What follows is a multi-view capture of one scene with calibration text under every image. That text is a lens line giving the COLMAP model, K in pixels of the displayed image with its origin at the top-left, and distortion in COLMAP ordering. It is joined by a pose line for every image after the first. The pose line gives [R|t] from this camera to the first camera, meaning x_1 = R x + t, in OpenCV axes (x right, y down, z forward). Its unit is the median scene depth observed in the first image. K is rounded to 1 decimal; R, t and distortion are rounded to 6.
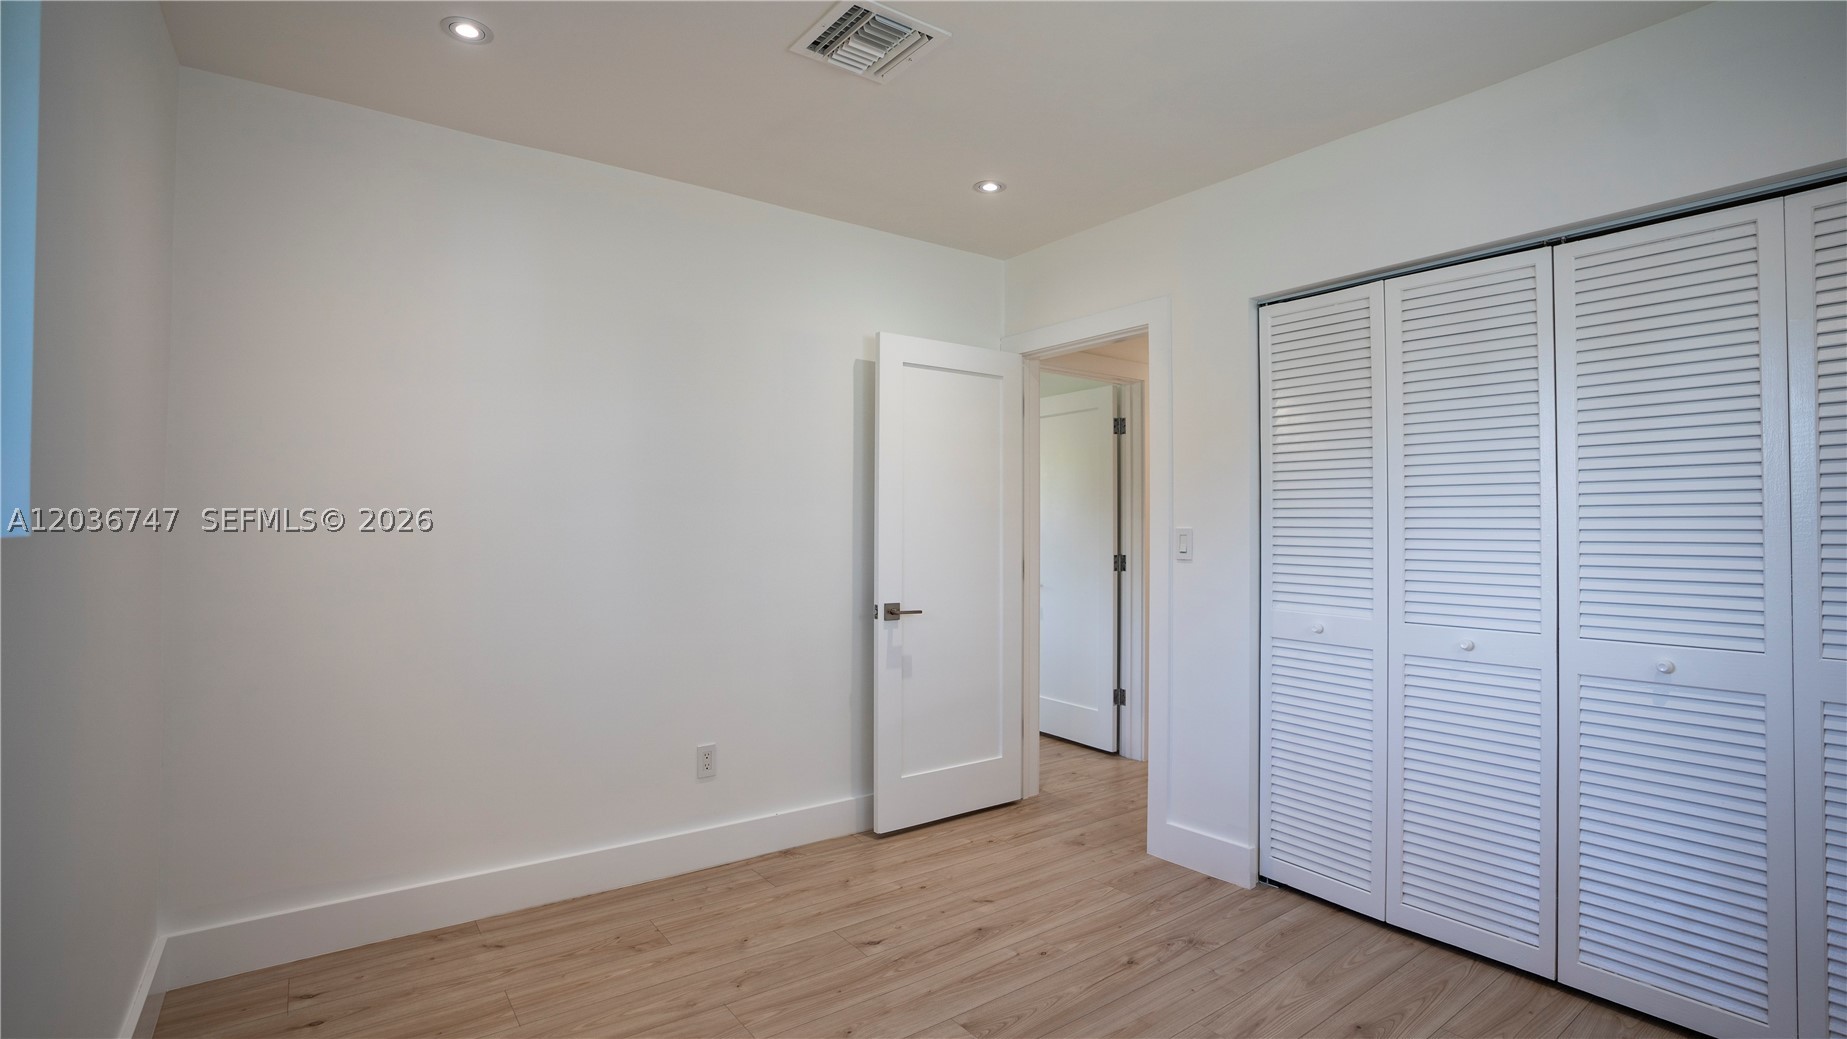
lens RADIAL K [[860.0, 0, 937.6], [0, 860.0, 517.8], [0, 0, 1]] dist [-0.071799, 0.025172]
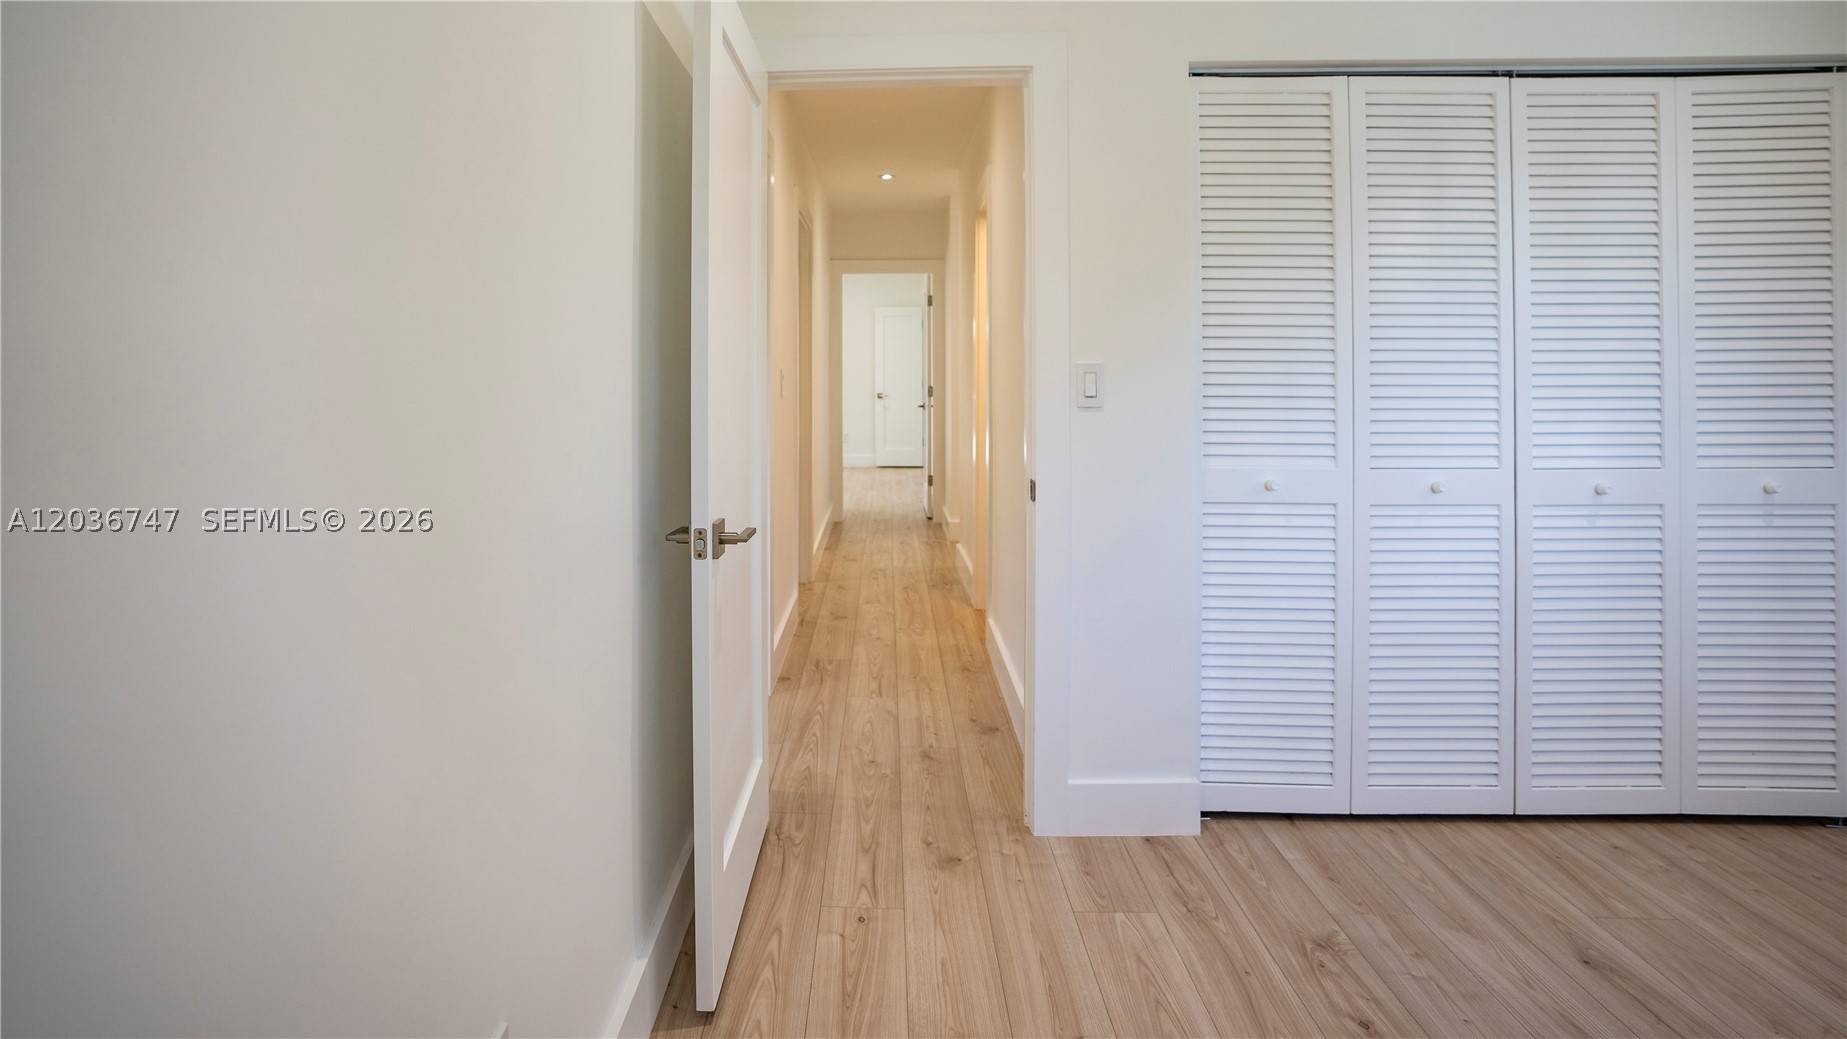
lens RADIAL K [[924.6, 0, 924.6], [0, 924.6, 362.8], [0, 0, 1]] dist [-0.079453, 0.036897]
pose [[0.643687, 0.003464, 0.765281, -0.434320], [-0.002535, 0.999994, -0.002394, 0.015602], [-0.765285, -0.000399, 0.643692, 0.688204]]
